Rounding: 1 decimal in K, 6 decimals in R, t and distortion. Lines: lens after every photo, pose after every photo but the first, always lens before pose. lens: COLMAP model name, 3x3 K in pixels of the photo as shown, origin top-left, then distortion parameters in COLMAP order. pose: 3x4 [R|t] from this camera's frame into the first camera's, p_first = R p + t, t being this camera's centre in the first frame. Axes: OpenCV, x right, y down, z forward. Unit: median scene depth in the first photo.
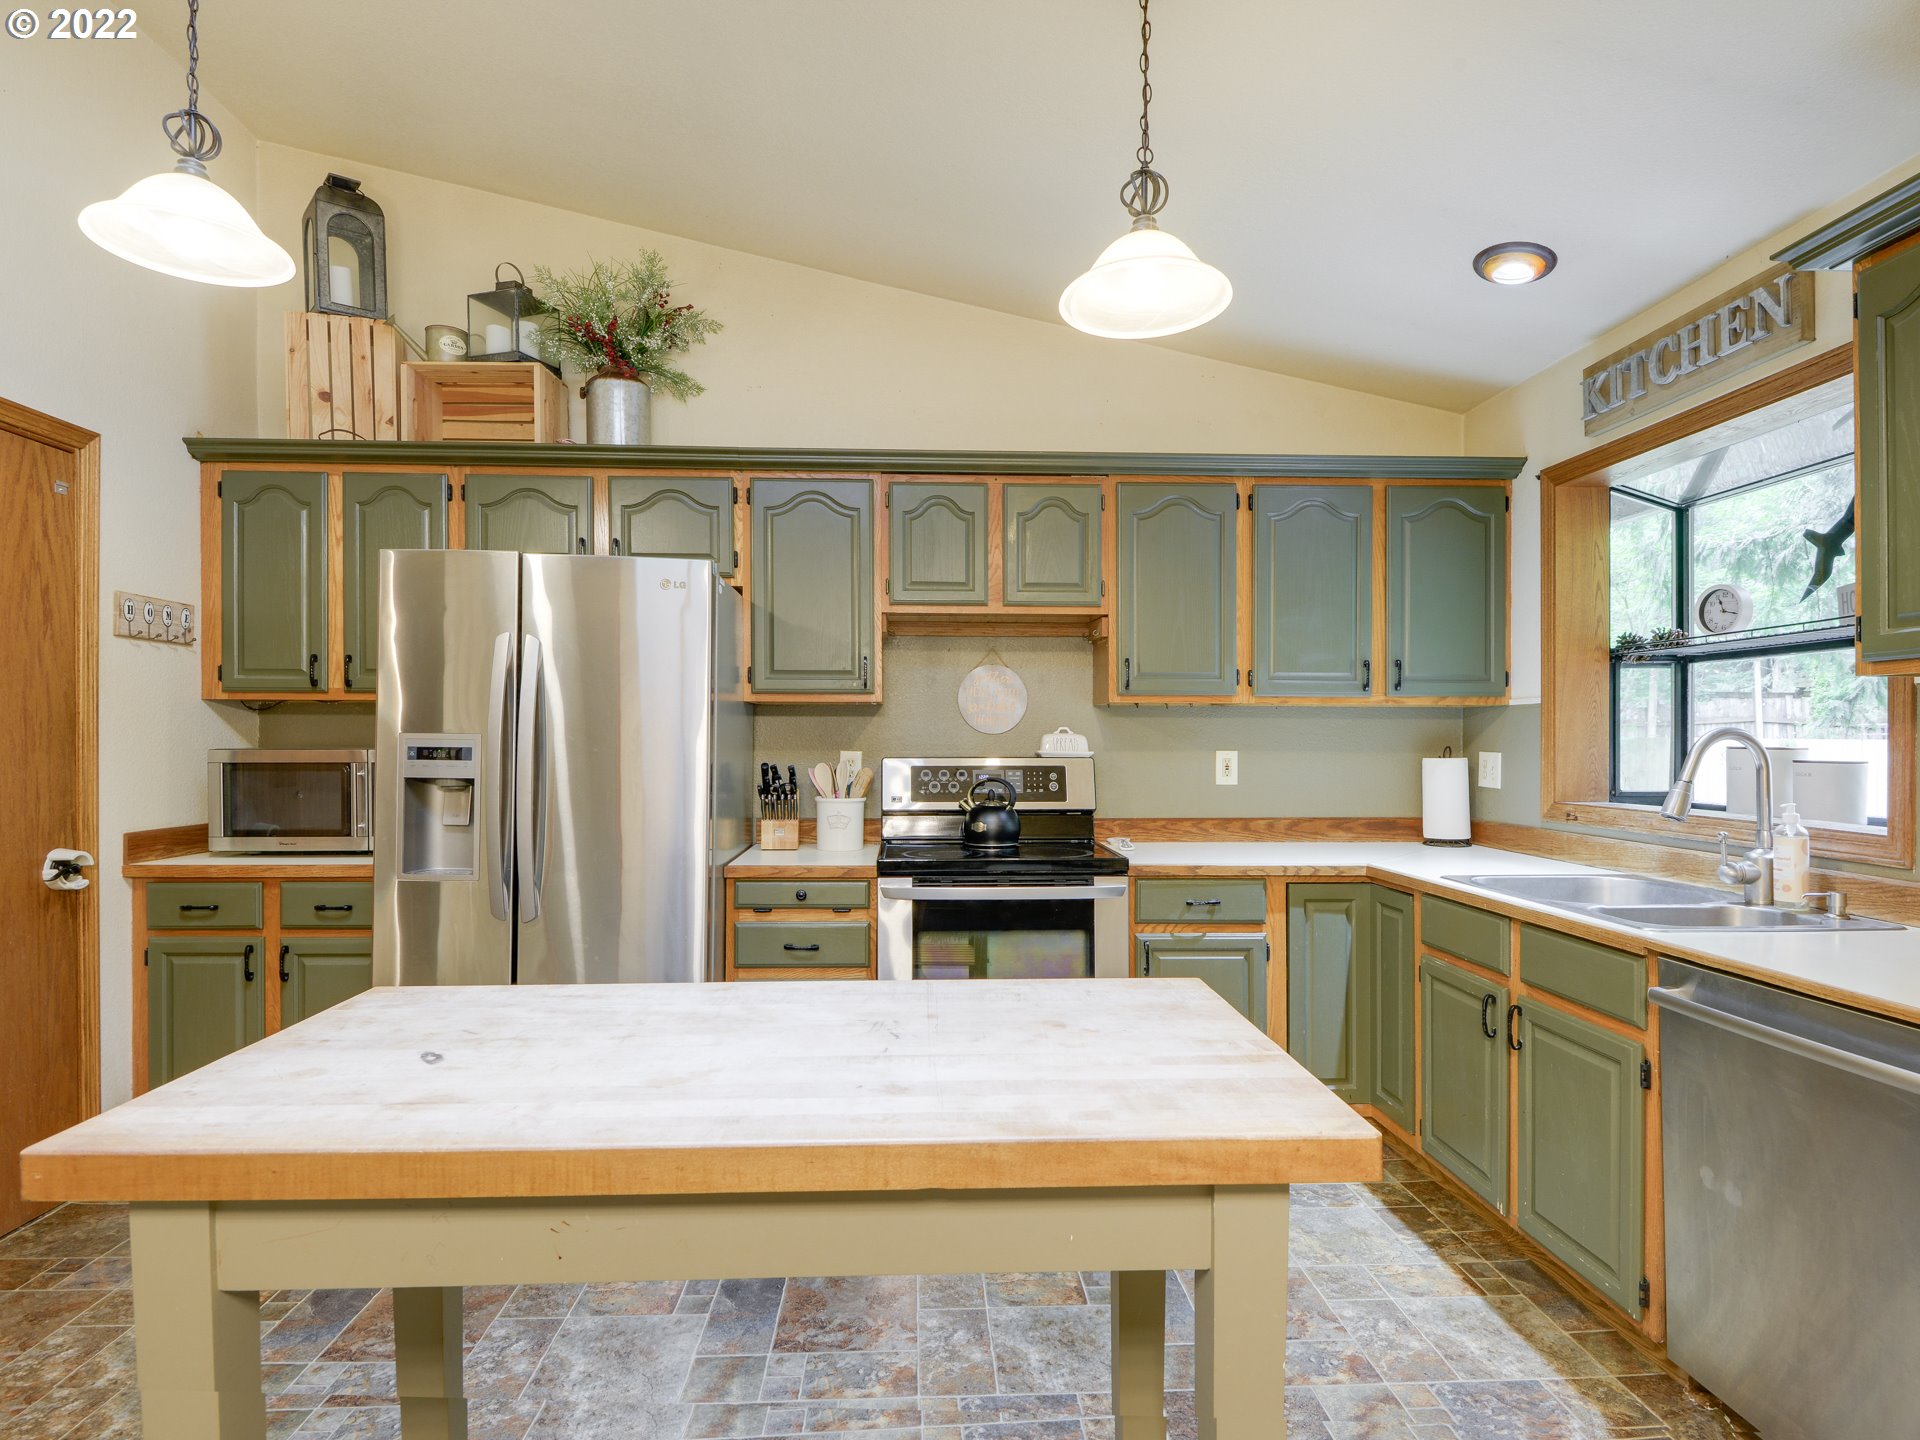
lens RADIAL K [[1027.2, 0, 954.3], [0, 1027.2, 747.7], [0, 0, 1]] dist [0.006382, -0.008998]
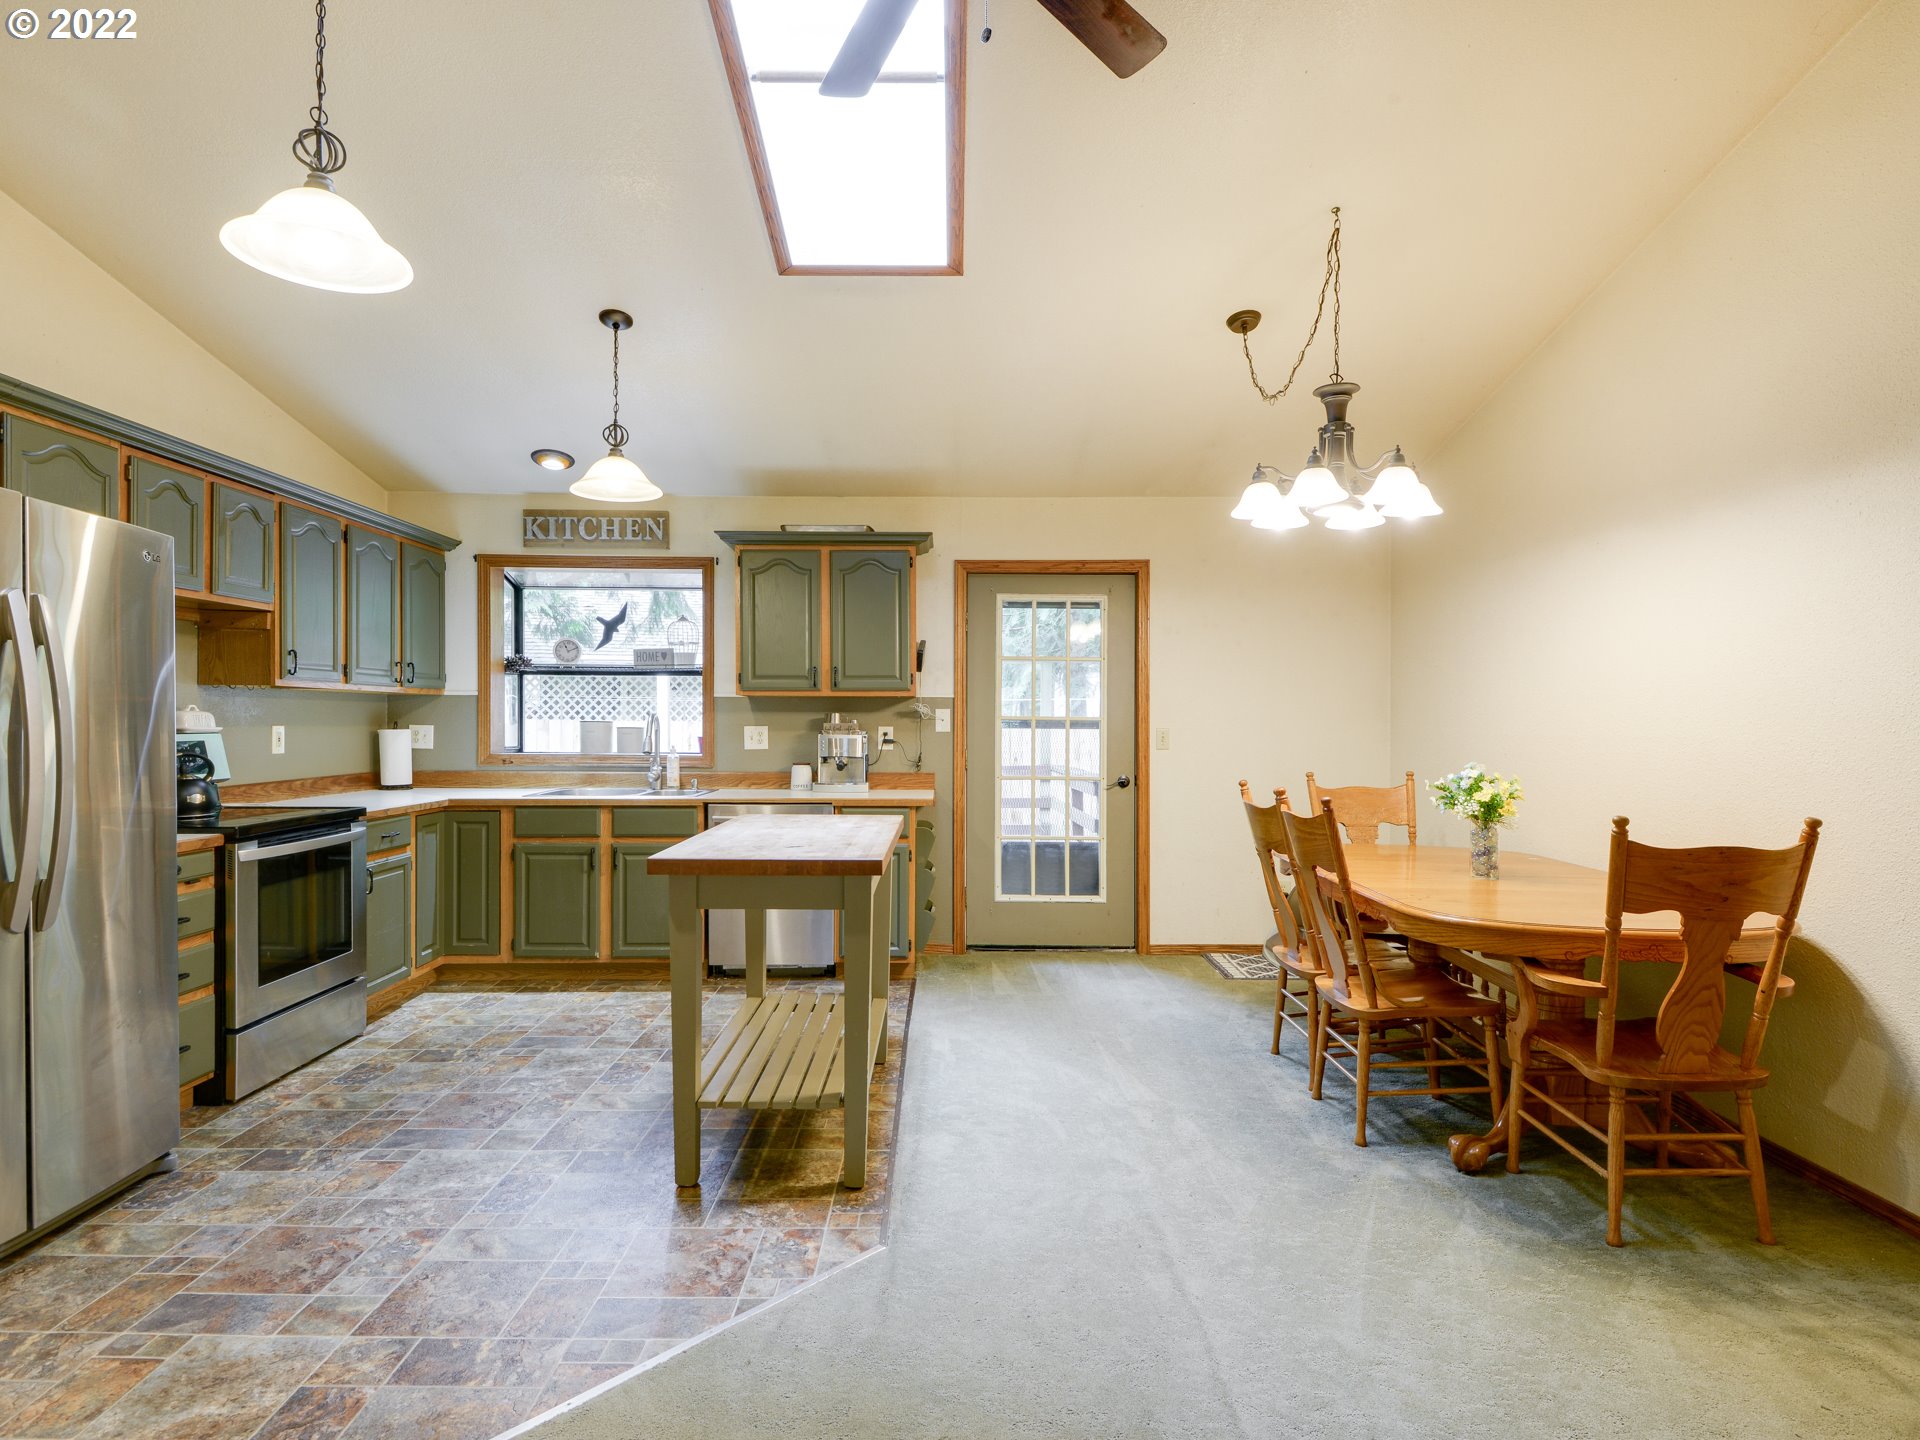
lens RADIAL K [[1027.2, 0, 954.3], [0, 1027.2, 747.7], [0, 0, 1]] dist [0.006382, -0.008998]
pose [[0.036468, -0.030497, 0.998869, -1.028123], [0.000963, 0.999535, 0.030483, -0.008111], [-0.999334, -0.000150, 0.036480, 0.174151]]
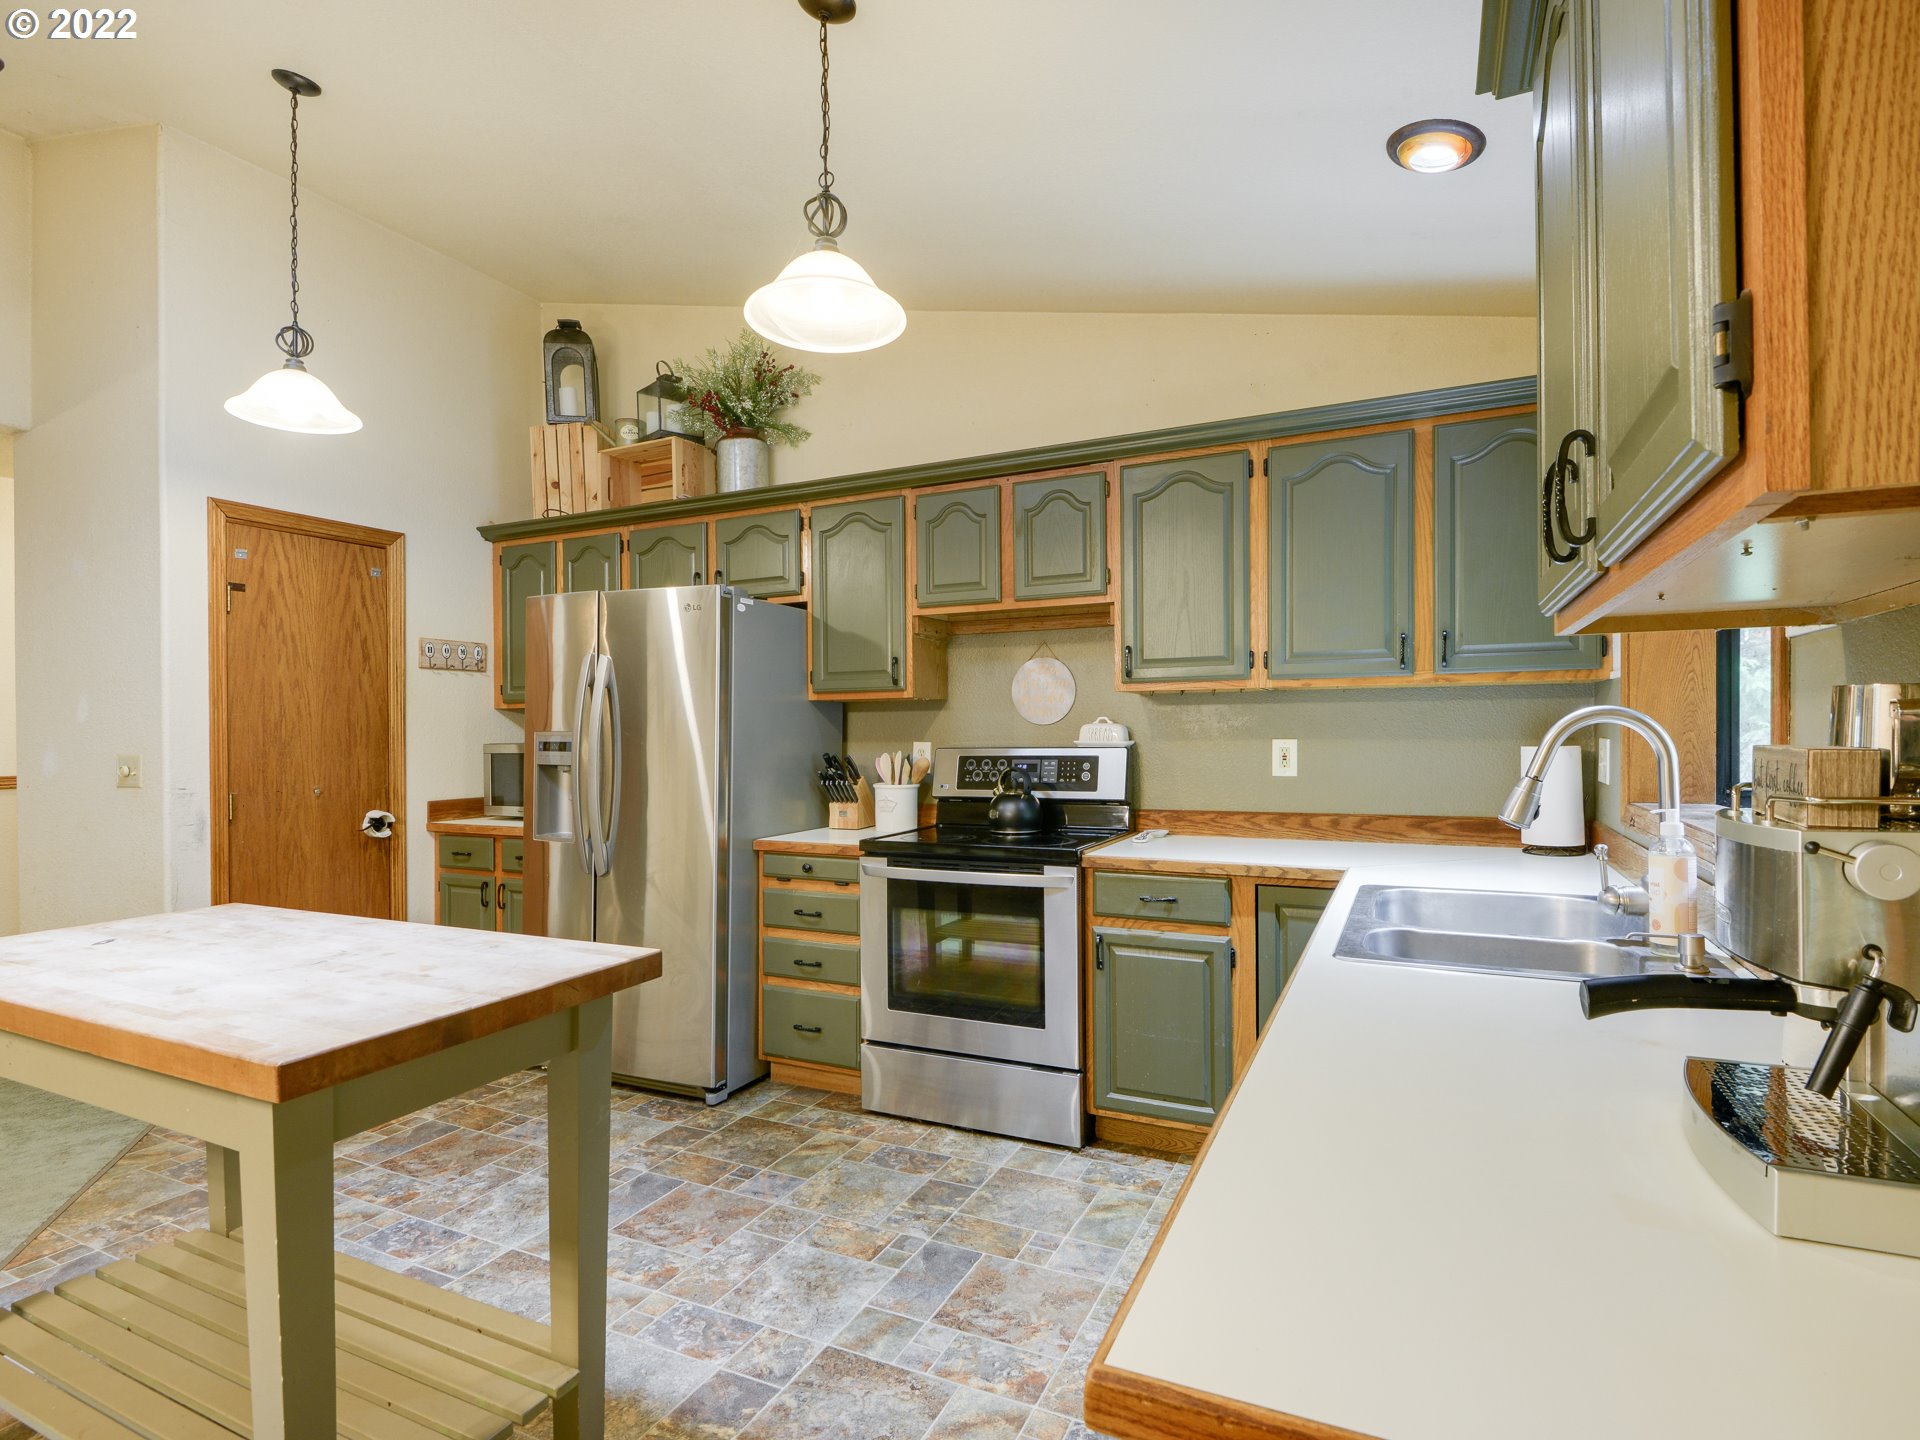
lens RADIAL K [[981.4, 0, 959.1], [0, 981.4, 741.4], [0, 0, 1]] dist [0.000003, -0.000056]
pose [[0.882093, -0.006880, -0.471025, 0.470292], [0.008024, 0.999968, 0.000420, 0.002366], [0.471007, -0.004150, 0.882120, 0.101912]]
